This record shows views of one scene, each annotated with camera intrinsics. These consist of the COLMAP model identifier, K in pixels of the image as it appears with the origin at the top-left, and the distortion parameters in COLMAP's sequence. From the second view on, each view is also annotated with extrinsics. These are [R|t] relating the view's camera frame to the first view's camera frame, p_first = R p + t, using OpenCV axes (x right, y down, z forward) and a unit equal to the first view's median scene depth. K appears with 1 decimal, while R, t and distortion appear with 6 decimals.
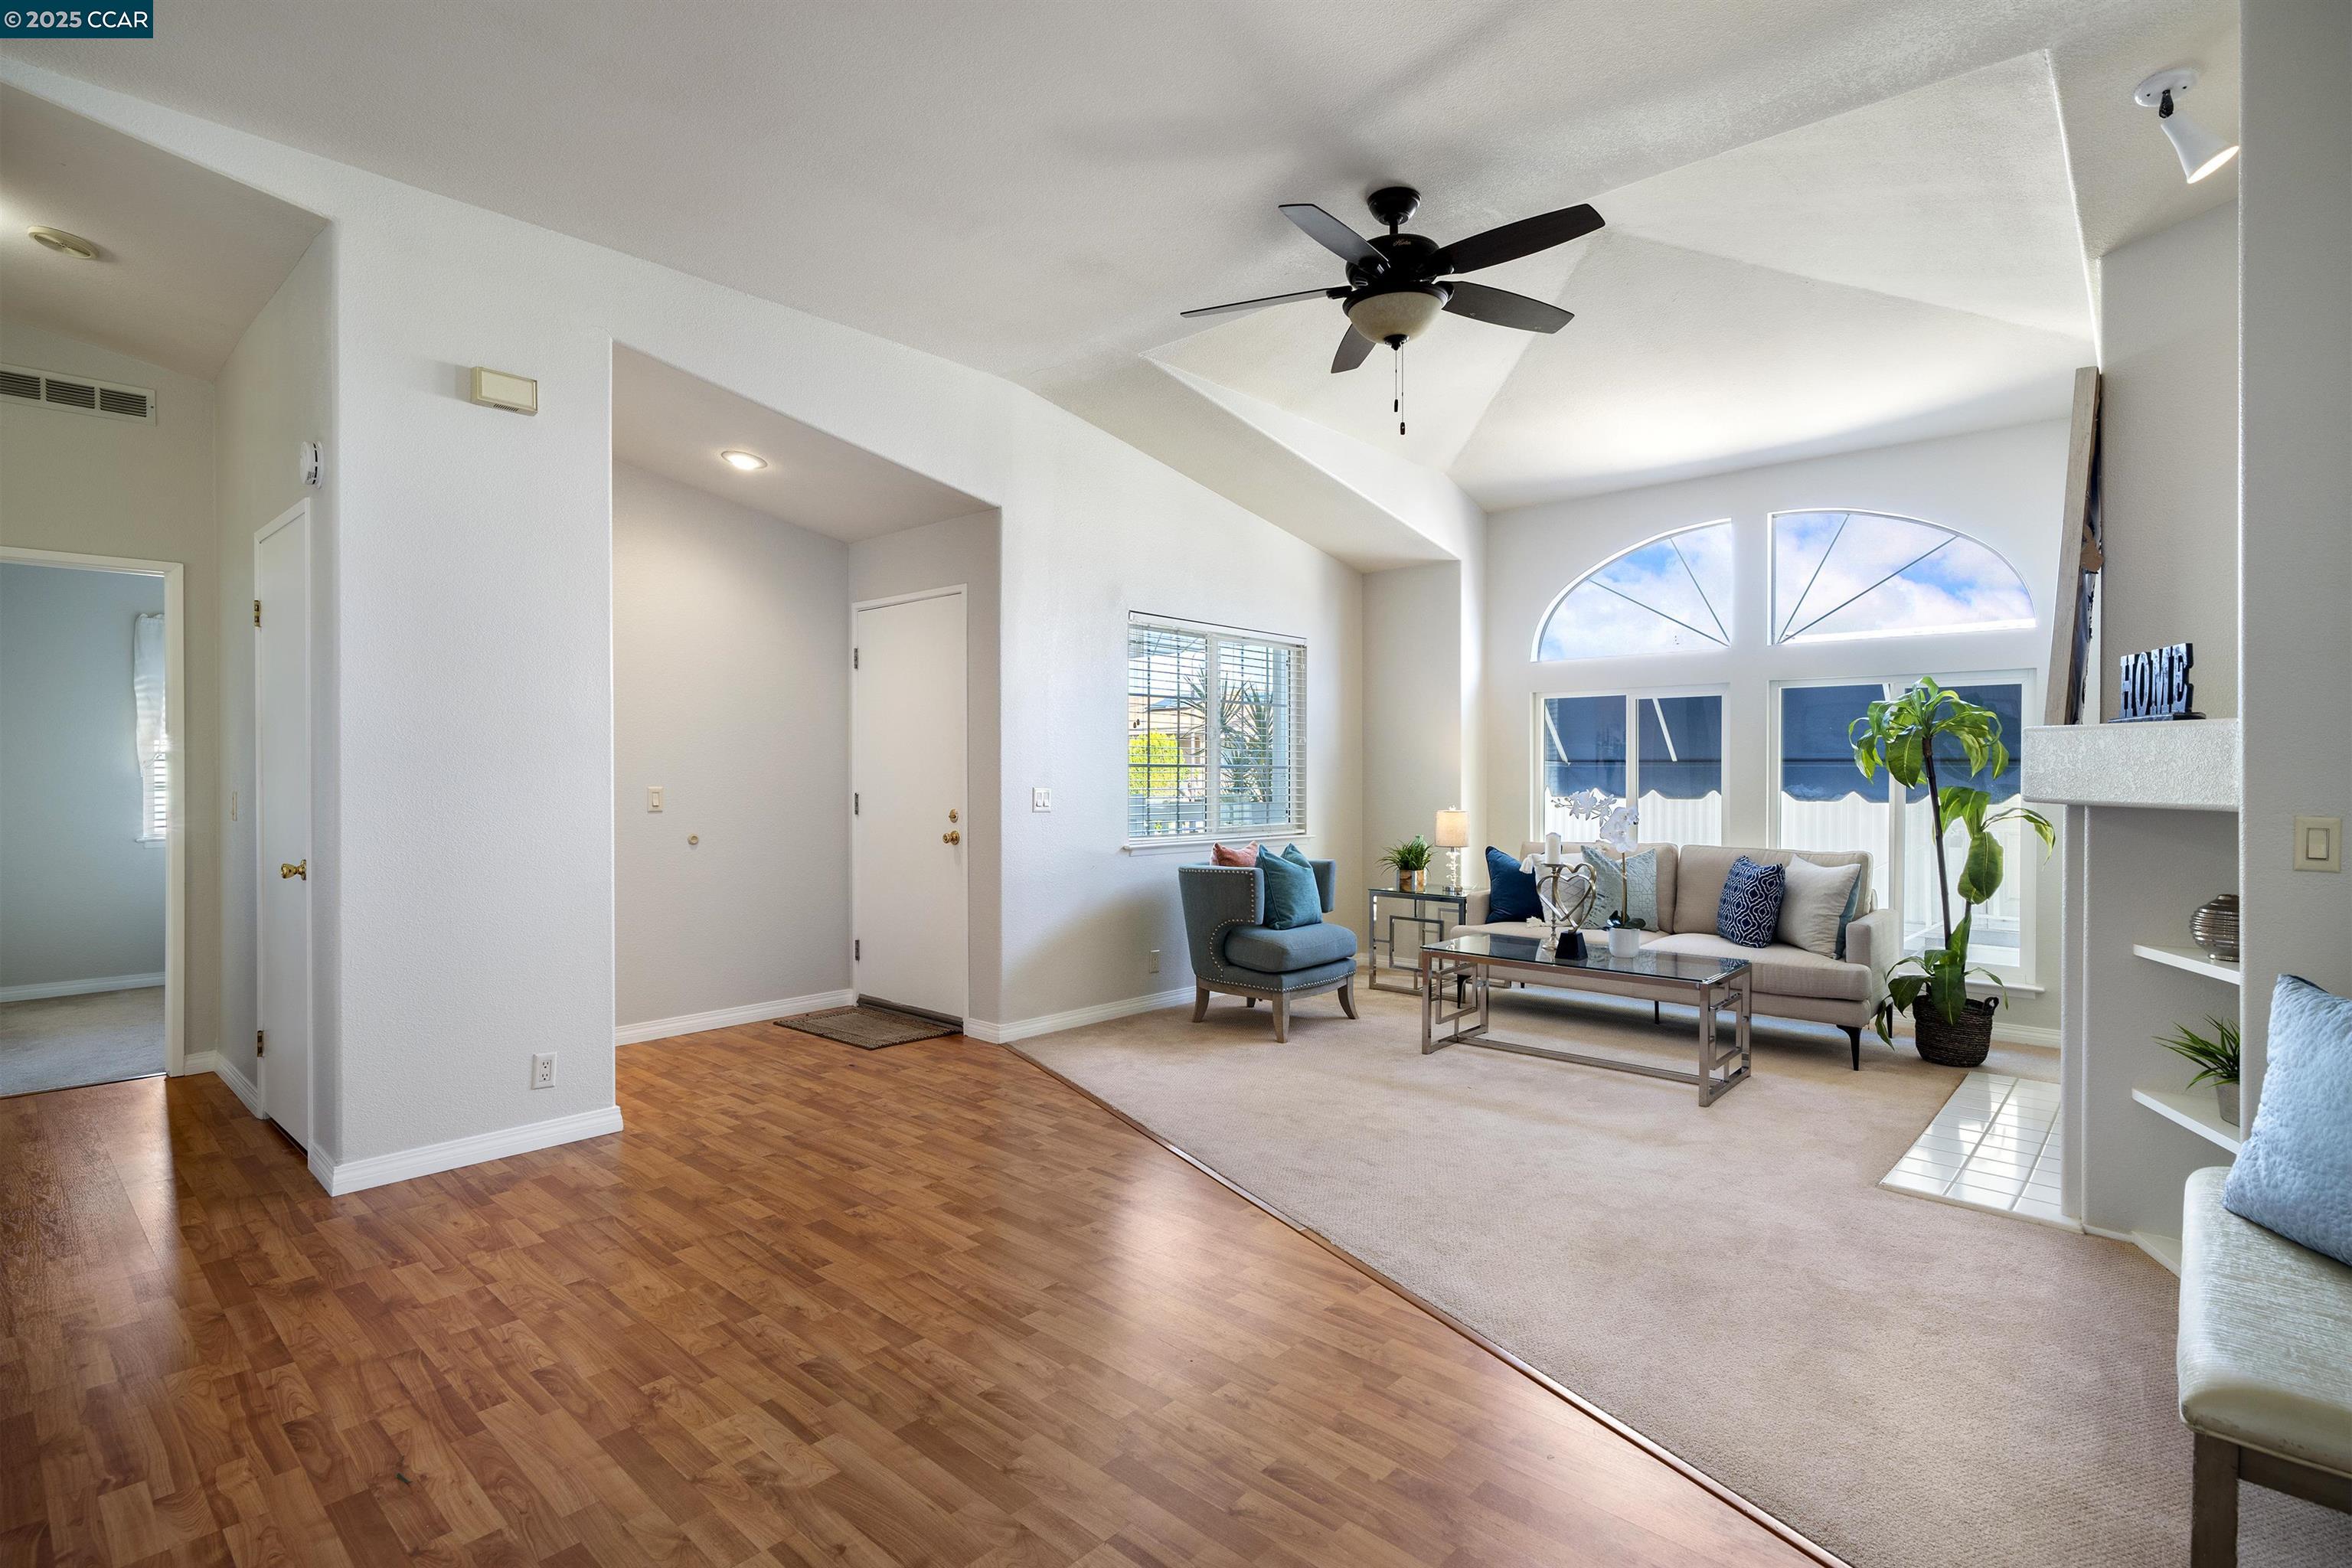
lens RADIAL K [[1137.3, 0, 1170.1], [0, 1137.3, 787.7], [0, 0, 1]] dist [0.000898, -0.000078]
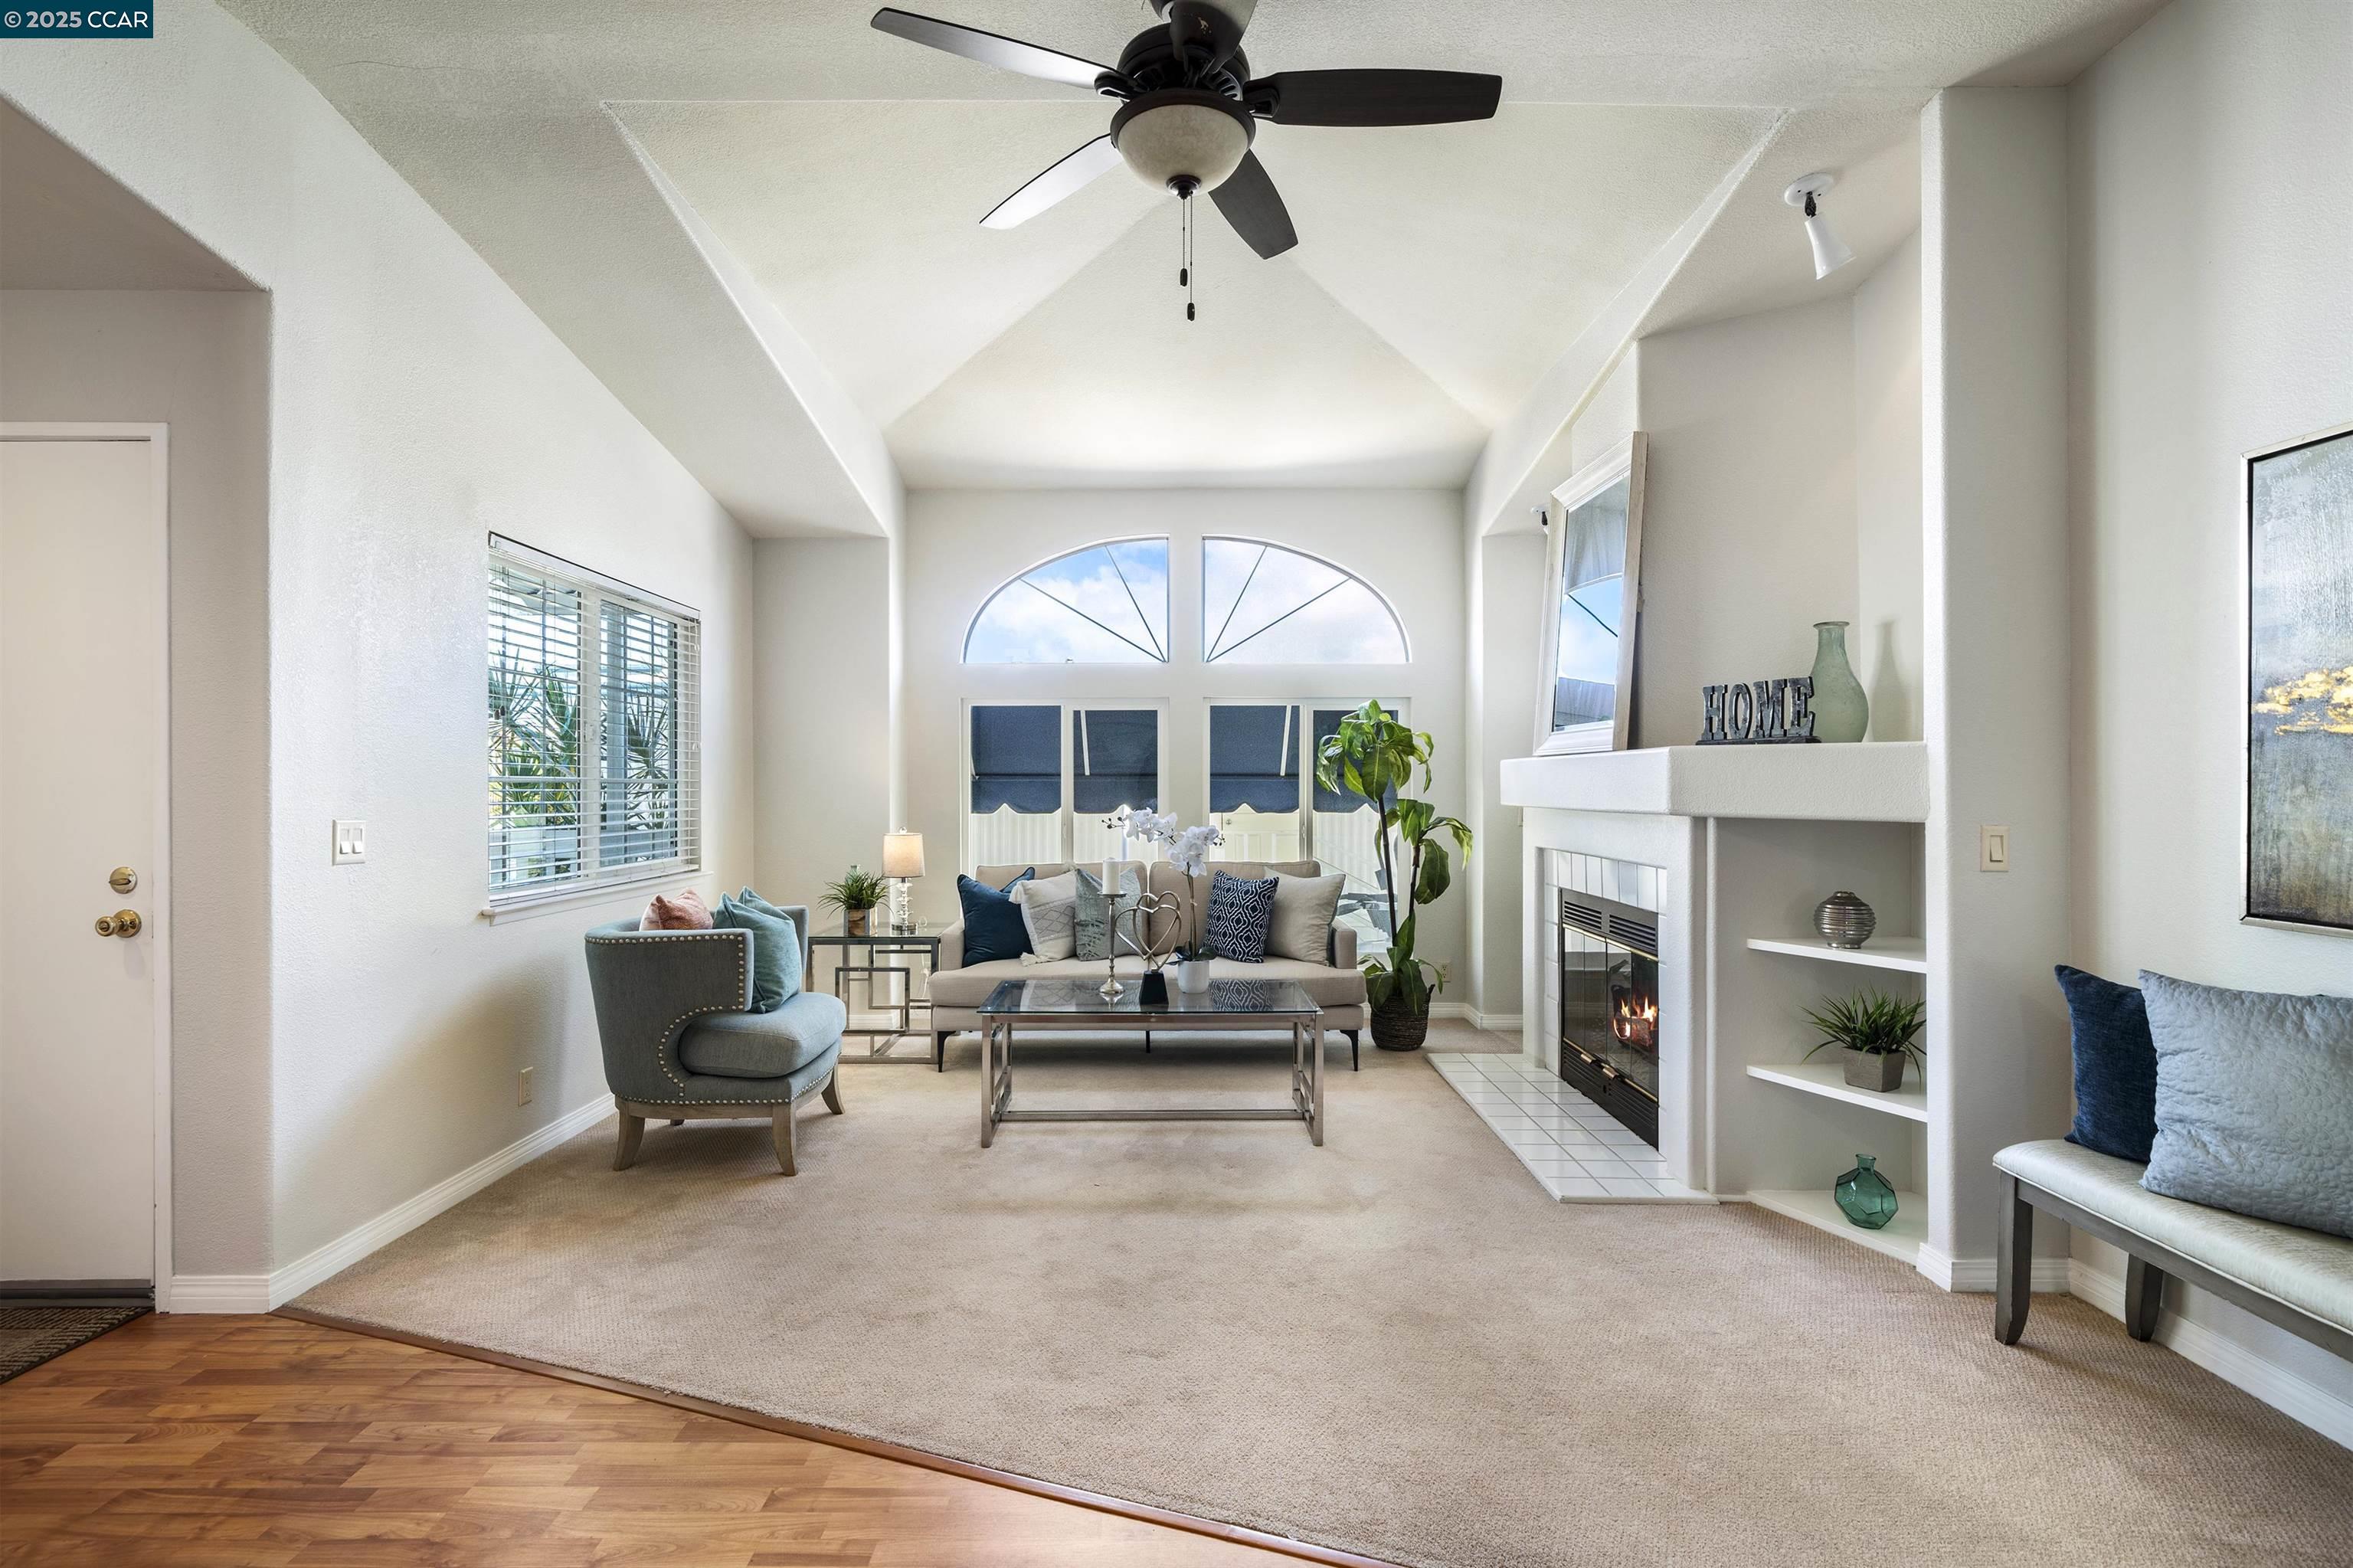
lens RADIAL K [[1084.5, 0, 1178.2], [0, 1084.5, 786.4], [0, 0, 1]] dist [0.000731, 0.000369]
pose [[0.734333, -0.003835, 0.678778, -0.184323], [0.011563, 0.999910, -0.006860, -0.008572], [-0.678691, 0.012886, 0.734311, 0.352033]]
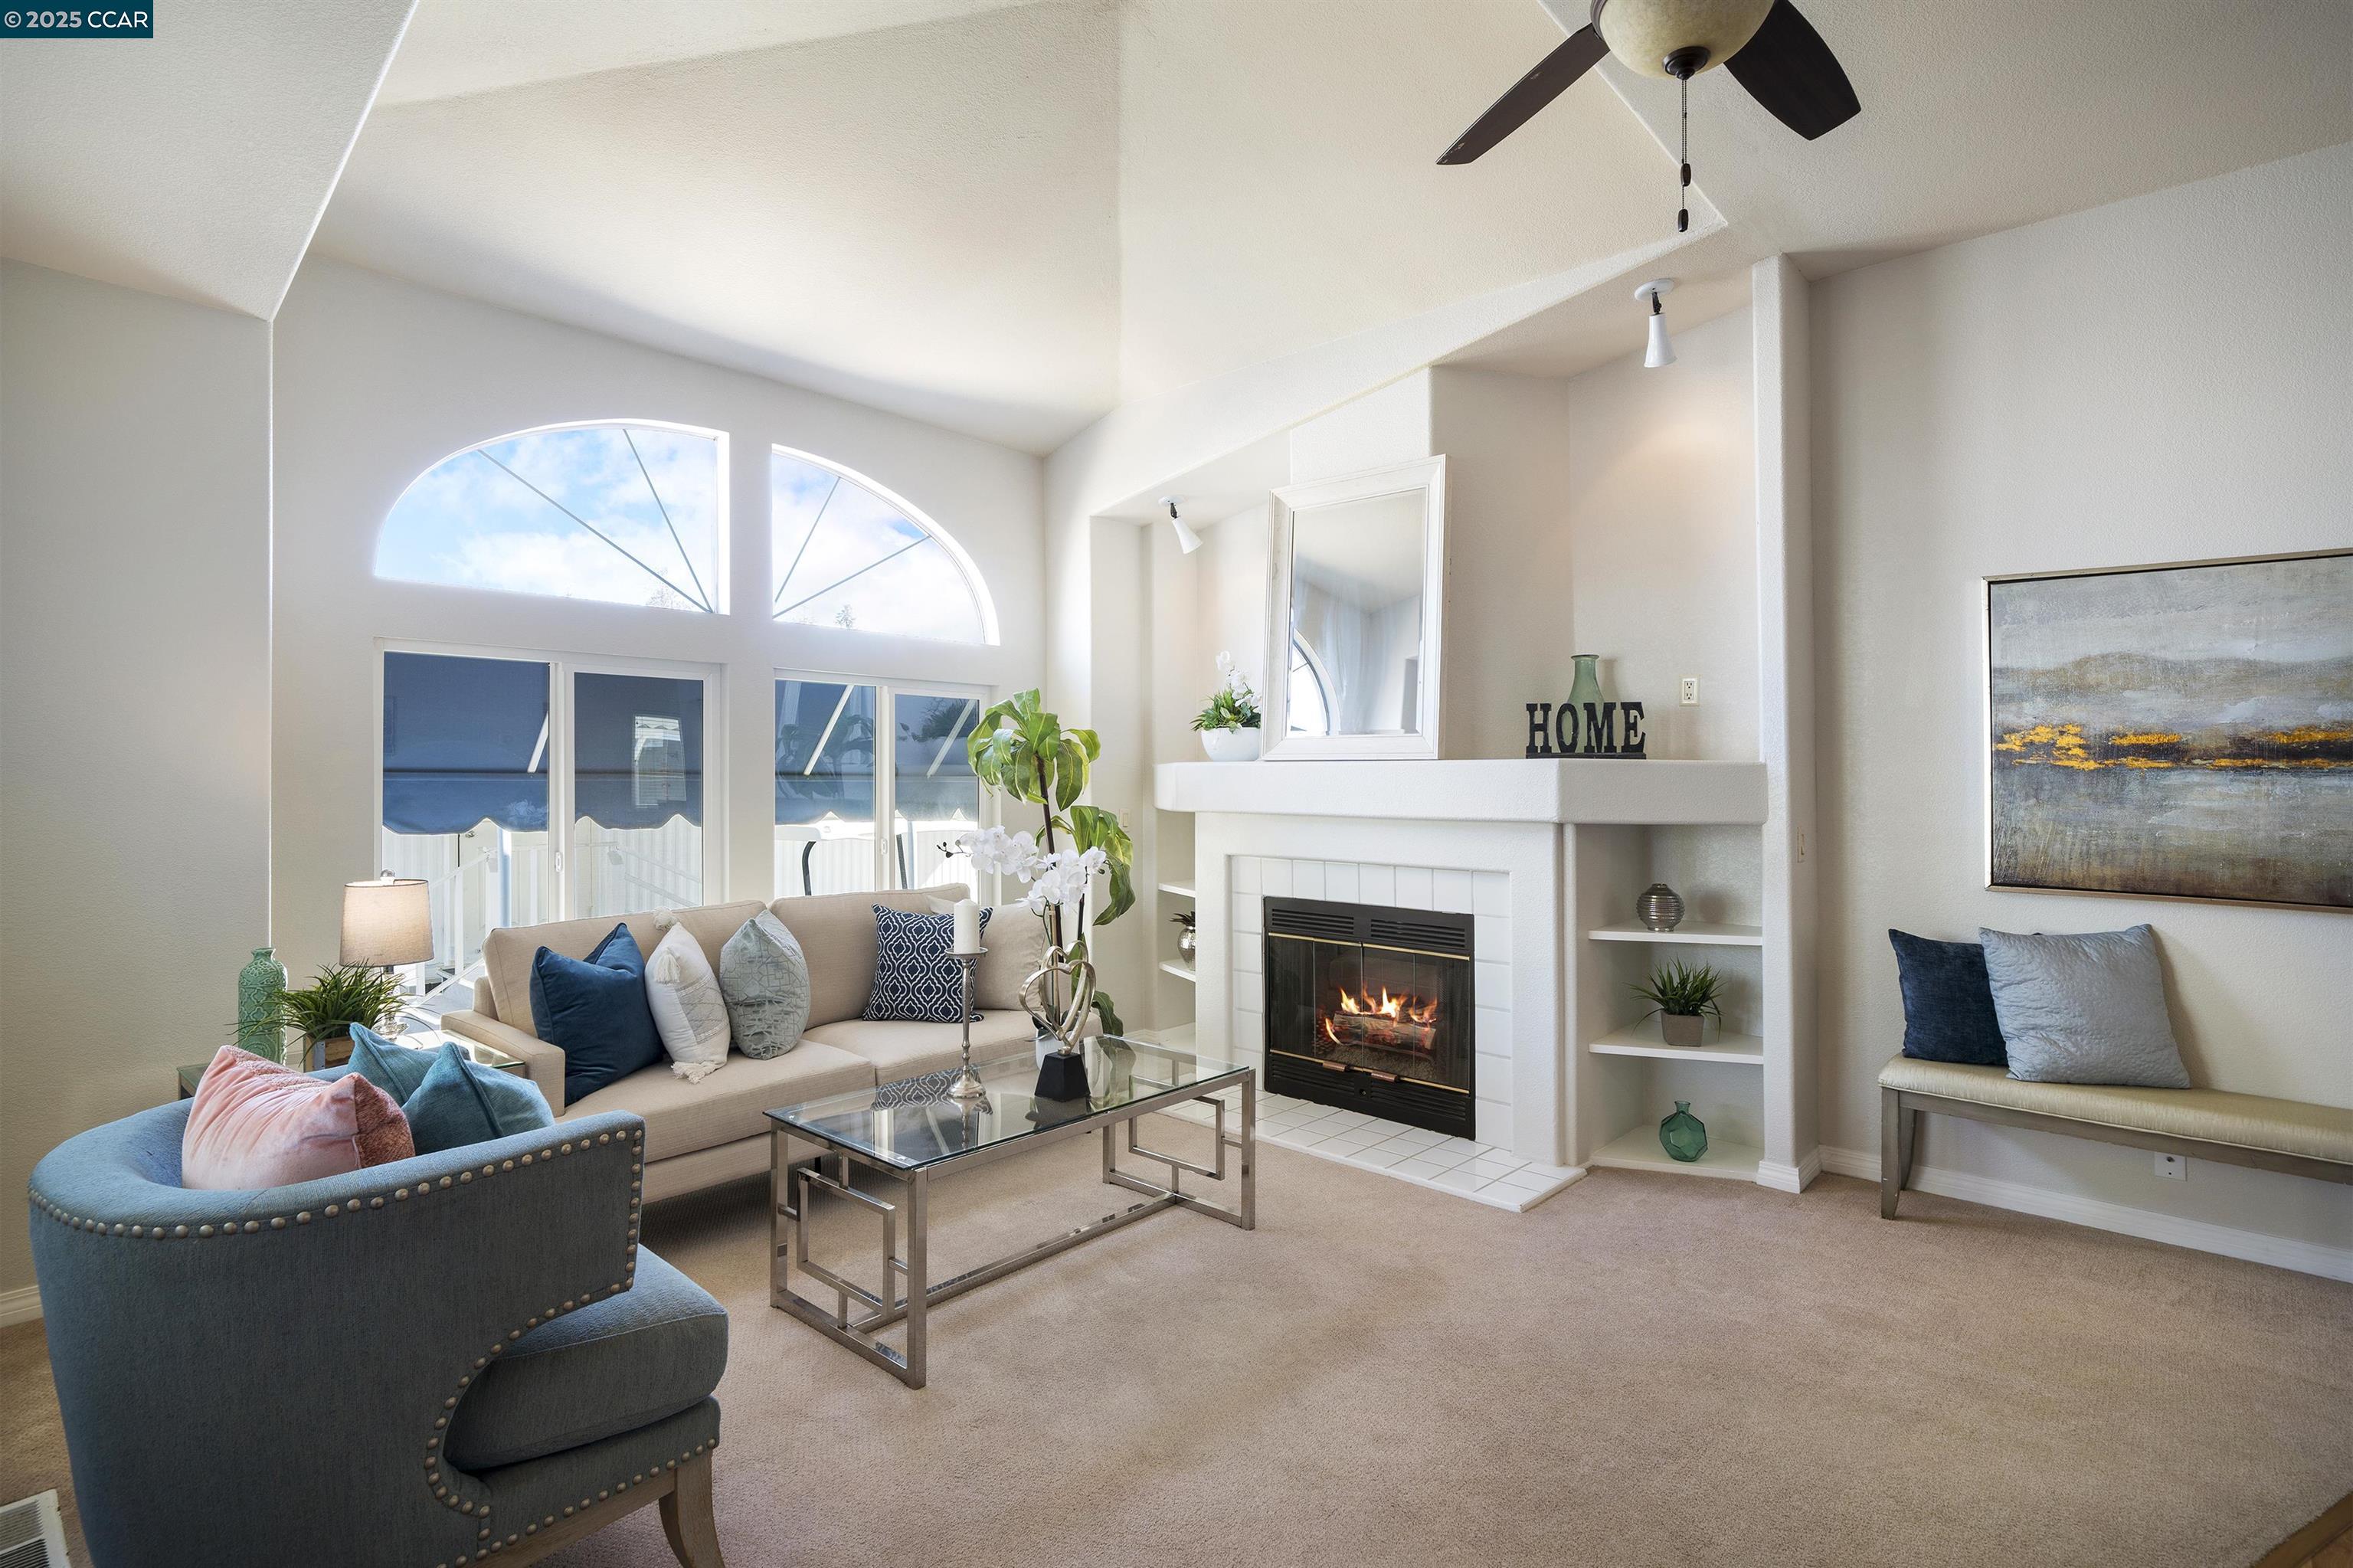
lens RADIAL K [[1127.6, 0, 1163.8], [0, 1127.6, 763.6], [0, 0, 1]] dist [0.001048, 0.000295]
pose [[0.000611, 0.010446, 0.999945, -0.255206], [0.008376, 0.999910, -0.010451, -0.024969], [-0.999965, 0.008382, 0.000523, 0.883147]]
